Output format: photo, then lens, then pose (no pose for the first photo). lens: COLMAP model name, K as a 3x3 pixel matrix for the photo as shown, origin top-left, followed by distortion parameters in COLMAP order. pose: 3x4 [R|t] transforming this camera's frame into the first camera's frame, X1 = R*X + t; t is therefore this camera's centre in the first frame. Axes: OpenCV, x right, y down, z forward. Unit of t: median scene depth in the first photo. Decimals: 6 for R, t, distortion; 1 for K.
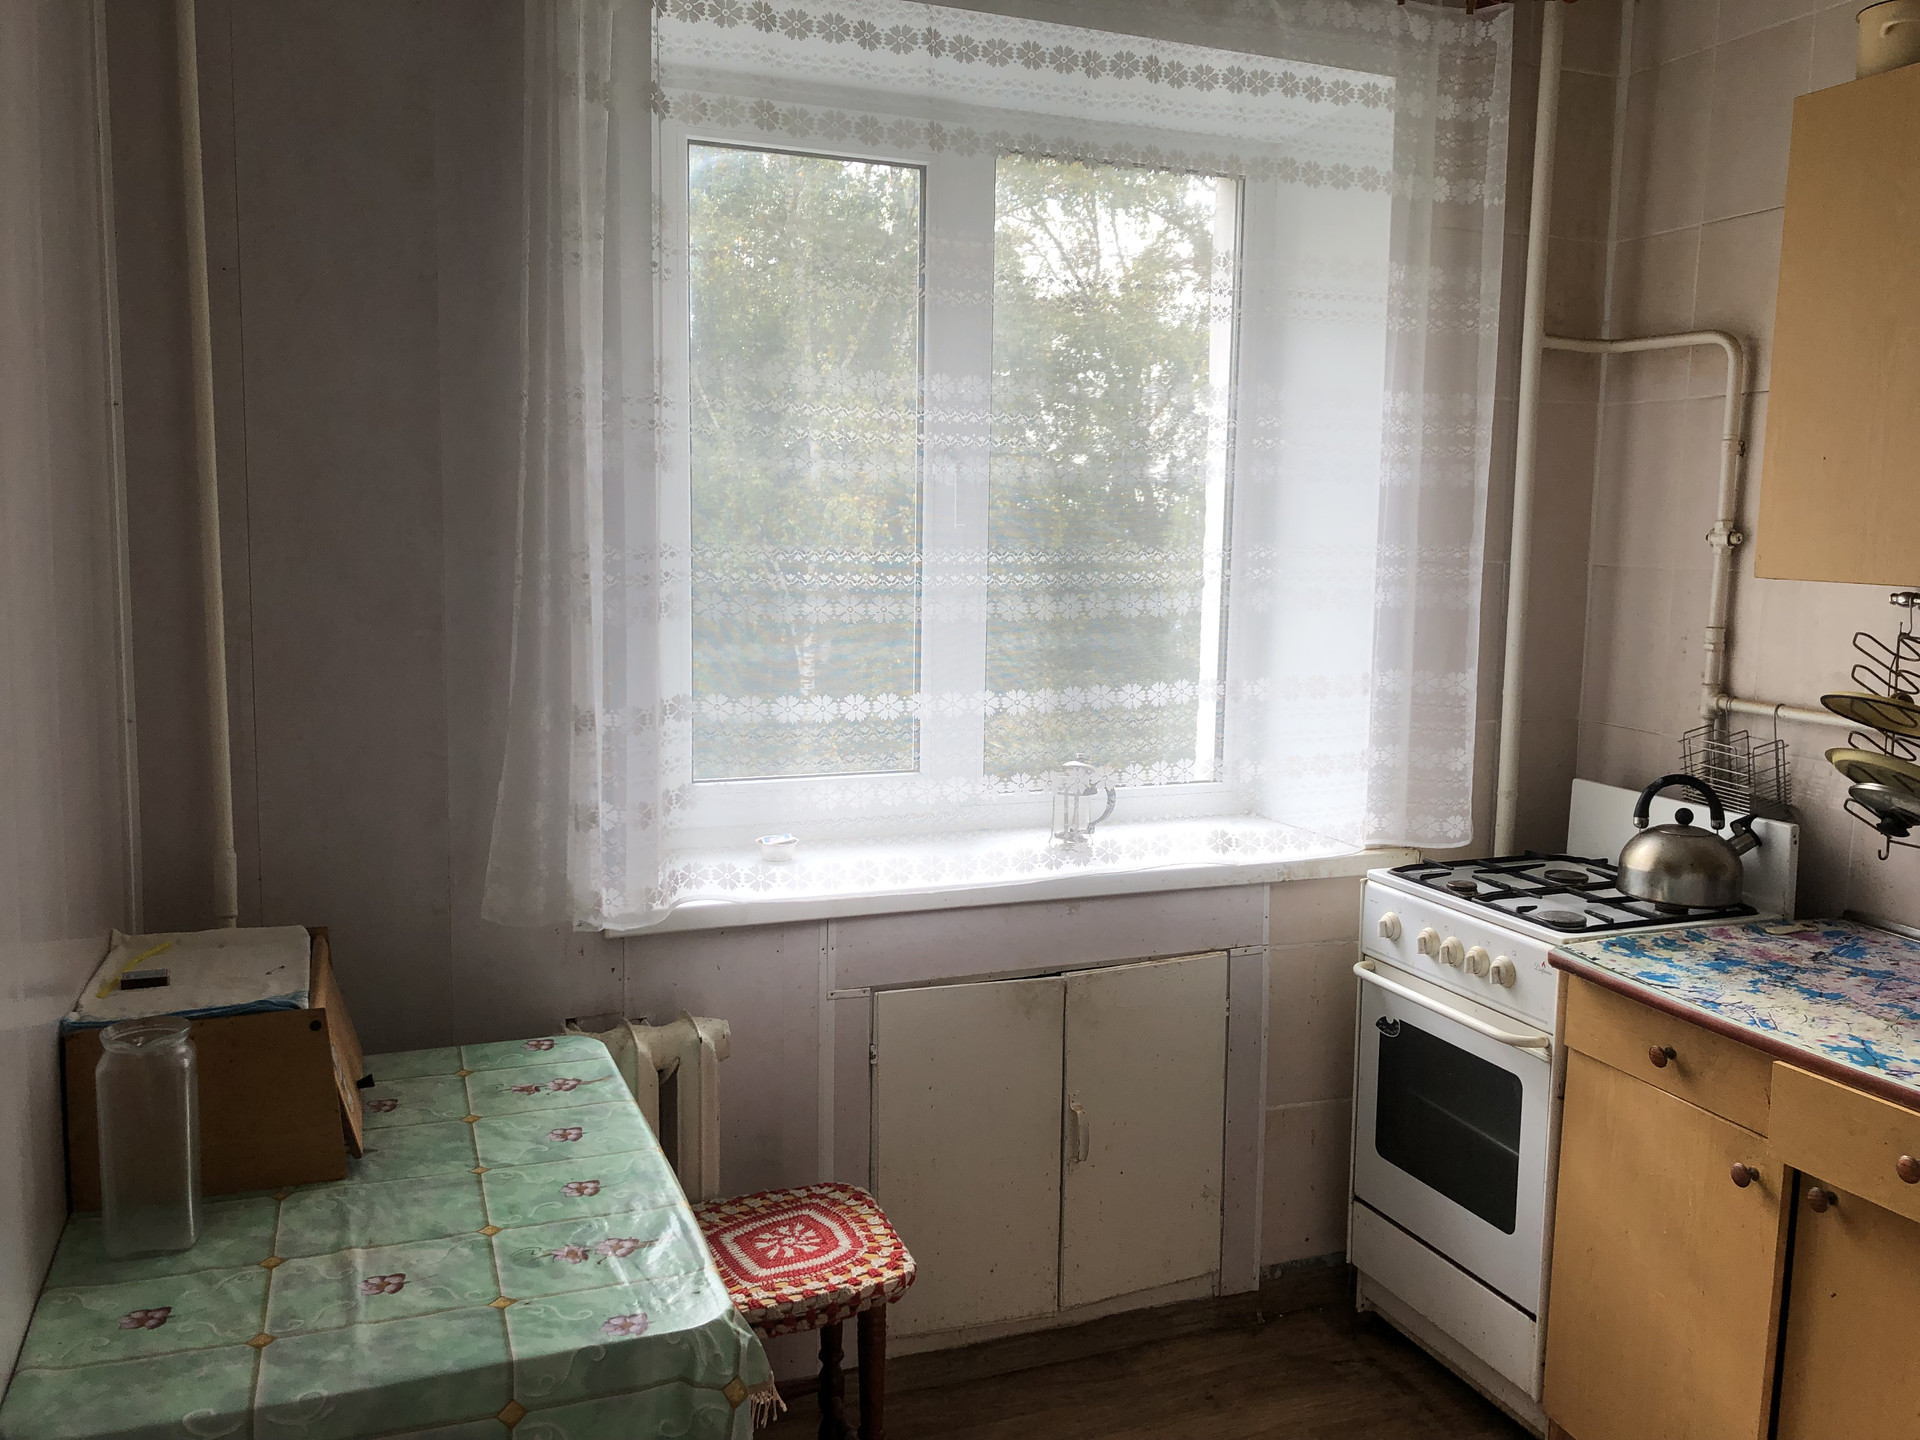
lens RADIAL K [[1566.2, 0, 961.3], [0, 1566.2, 712.5], [0, 0, 1]] dist [-0.000124, 0.006316]
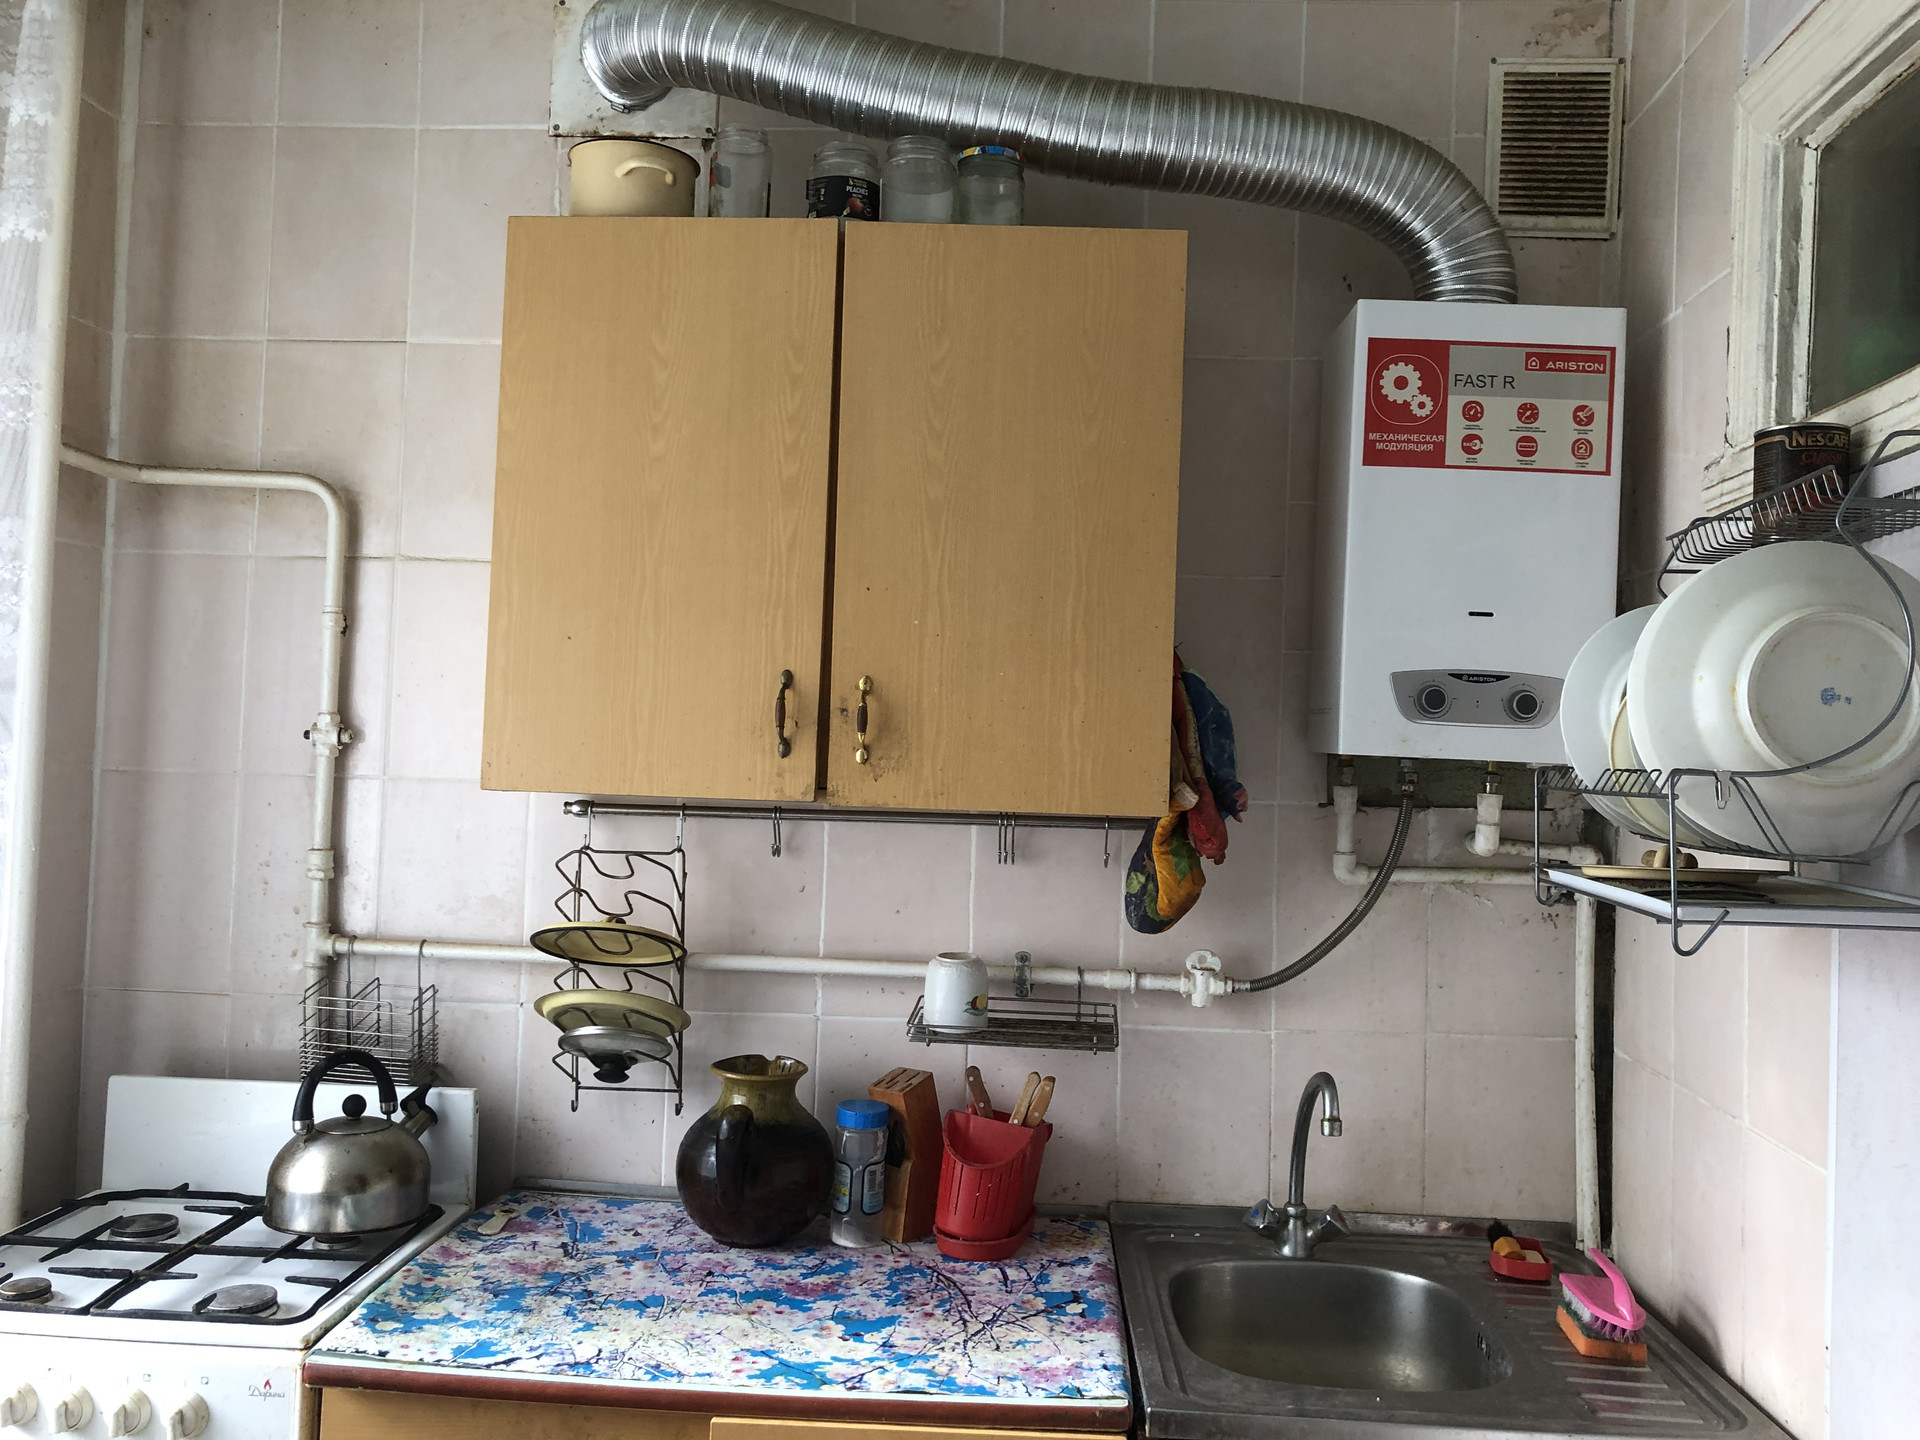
lens RADIAL K [[1566.2, 0, 961.3], [0, 1566.2, 712.5], [0, 0, 1]] dist [-0.000124, 0.006316]
pose [[0.413138, 0.019170, 0.910467, -0.104236], [0.086158, 0.994471, -0.060034, -0.050440], [-0.906584, 0.103246, 0.409202, 0.406933]]
